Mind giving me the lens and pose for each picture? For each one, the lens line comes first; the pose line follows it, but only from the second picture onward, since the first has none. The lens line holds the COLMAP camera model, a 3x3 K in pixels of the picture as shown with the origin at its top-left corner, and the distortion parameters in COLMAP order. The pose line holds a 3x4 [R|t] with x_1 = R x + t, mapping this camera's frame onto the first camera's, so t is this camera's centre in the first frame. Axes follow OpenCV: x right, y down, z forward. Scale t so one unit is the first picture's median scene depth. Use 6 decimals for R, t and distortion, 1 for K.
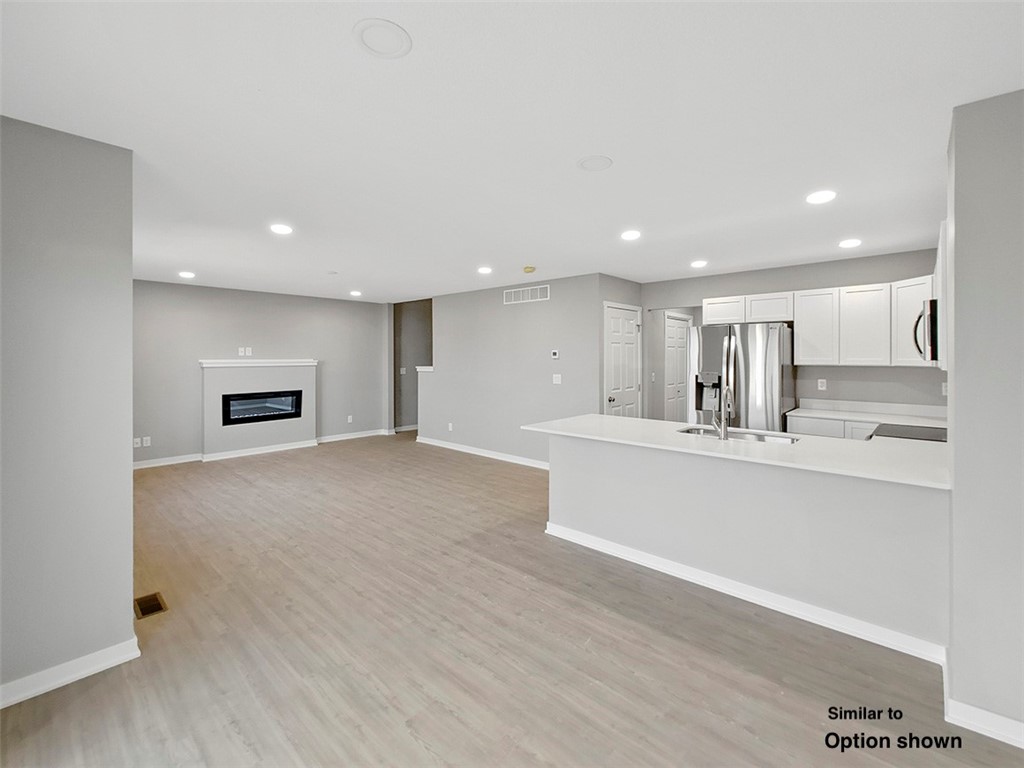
lens RADIAL K [[451.5, 0, 512.9], [0, 451.5, 356.8], [0, 0, 1]] dist [-0.001149, -0.000005]
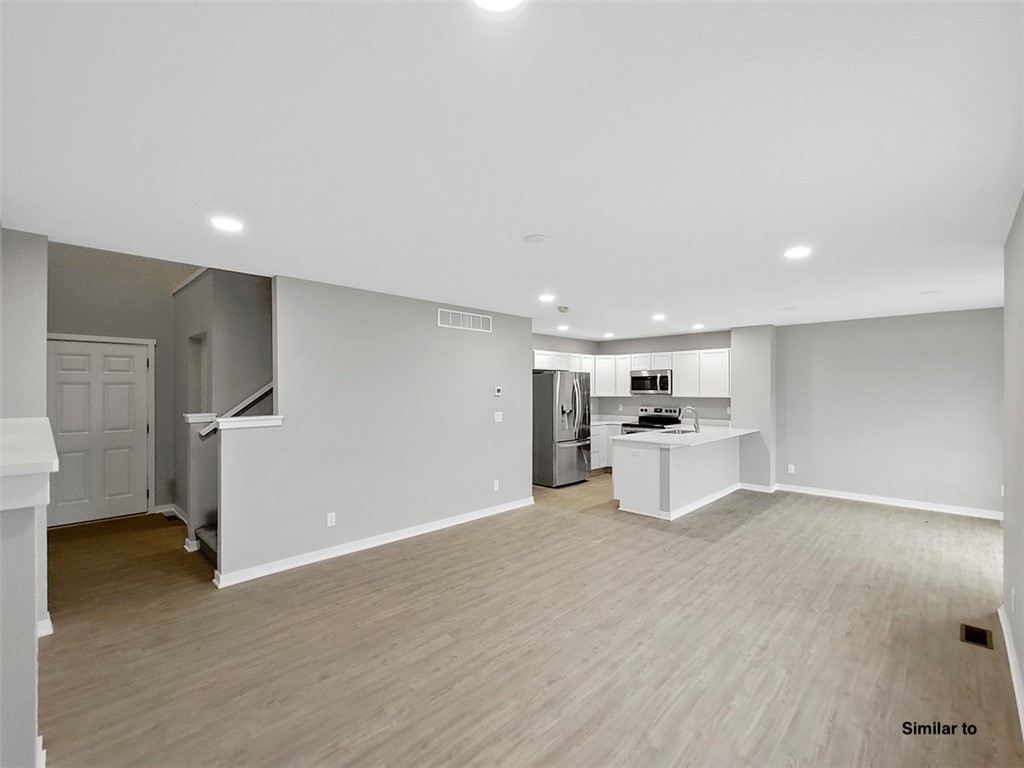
lens RADIAL K [[453.6, 0, 512.9], [0, 453.6, 388.3], [0, 0, 1]] dist [-0.001088, 0.000009]
pose [[0.031940, 0.001652, 0.999488, -0.893621], [0.000404, 0.999999, -0.001666, -0.009927], [-0.999490, 0.000457, 0.031939, 0.964008]]
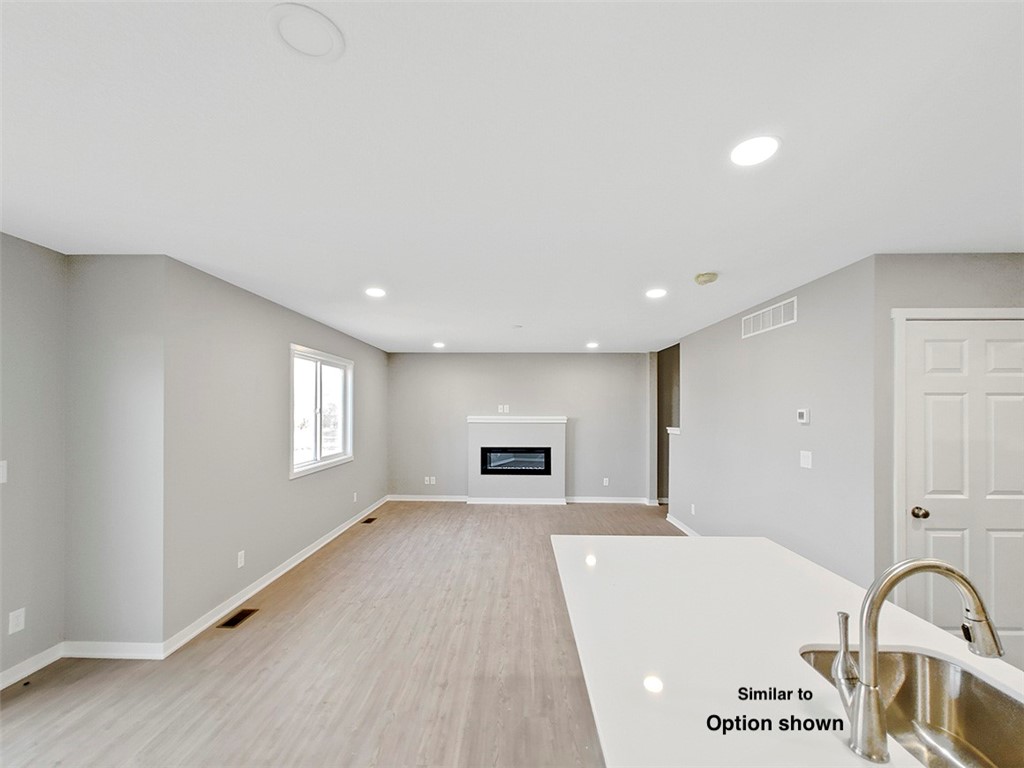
lens RADIAL K [[447.6, 0, 509.9], [0, 447.6, 410.1], [0, 0, 1]] dist [-0.001372, 0.000003]
pose [[0.657737, 0.004599, -0.753233, 0.284323], [-0.006235, 0.999980, 0.000661, -0.011350], [0.753222, 0.004261, 0.657753, 0.356394]]
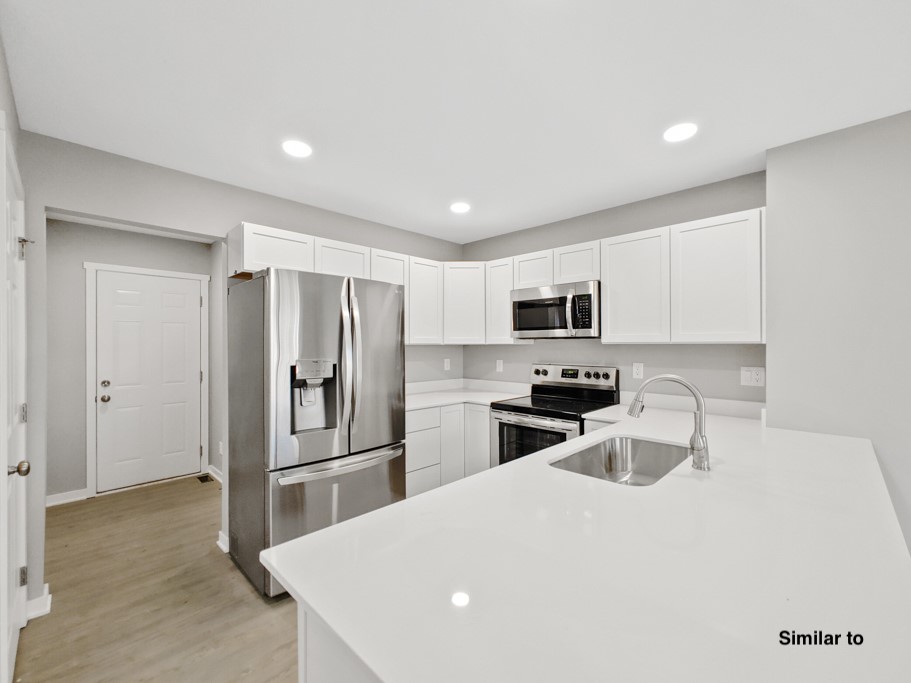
lens RADIAL K [[387.9, 0, 455.5], [0, 387.9, 341.5], [0, 0, 1]] dist [0.001630, 0.000103]
pose [[0.036302, 0.006917, 0.999317, -0.016964], [0.001855, 0.999974, -0.006989, 0.014599], [-0.999339, 0.002107, 0.036288, 0.696500]]
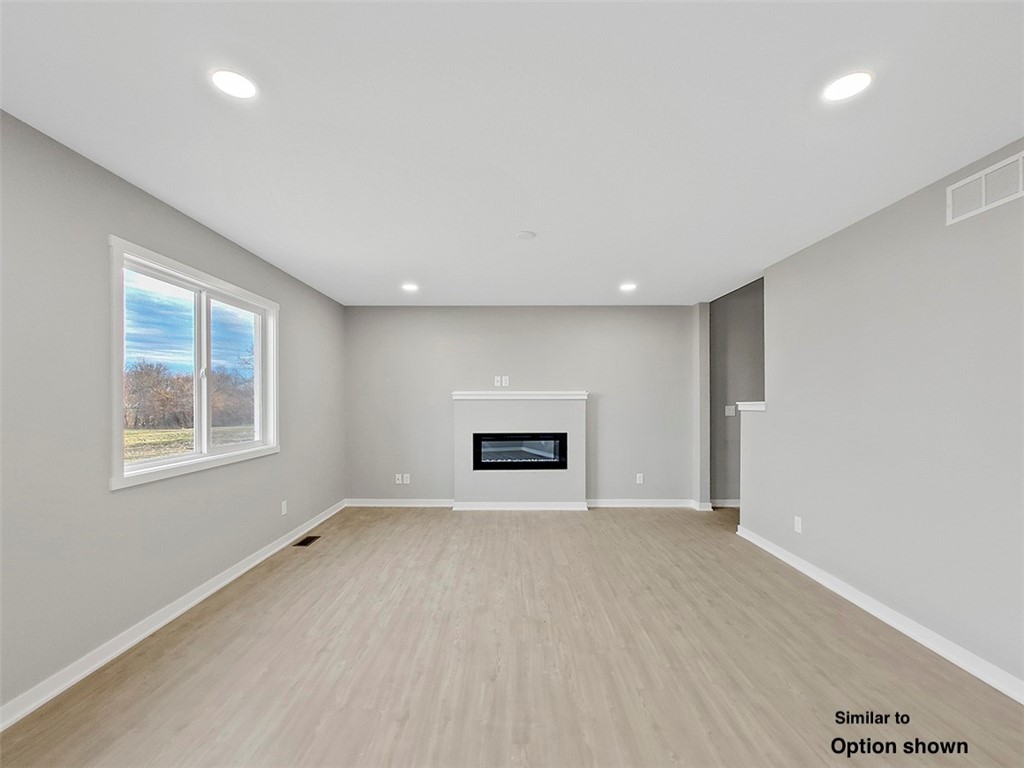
lens RADIAL K [[442.9, 0, 508.7], [0, 442.9, 401.7], [0, 0, 1]] dist [-0.001727, -0.000007]
pose [[0.670245, 0.002882, -0.742135, 0.009057], [-0.000431, 0.999994, 0.003494, 0.026775], [0.742140, -0.002022, 0.670242, 0.571080]]
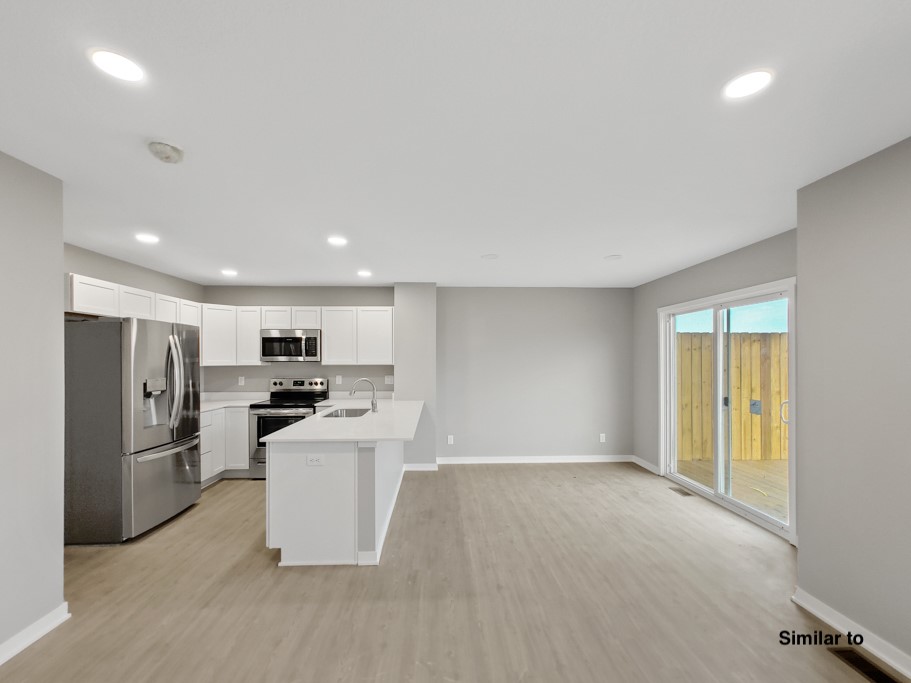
lens RADIAL K [[394.0, 0, 452.6], [0, 394.0, 357.3], [0, 0, 1]] dist [-0.001727, -0.000007]
pose [[-0.701725, 0.004654, 0.712433, -0.372808], [0.001051, 0.999984, -0.005497, 0.001551], [-0.712448, -0.003108, -0.701718, 0.951941]]
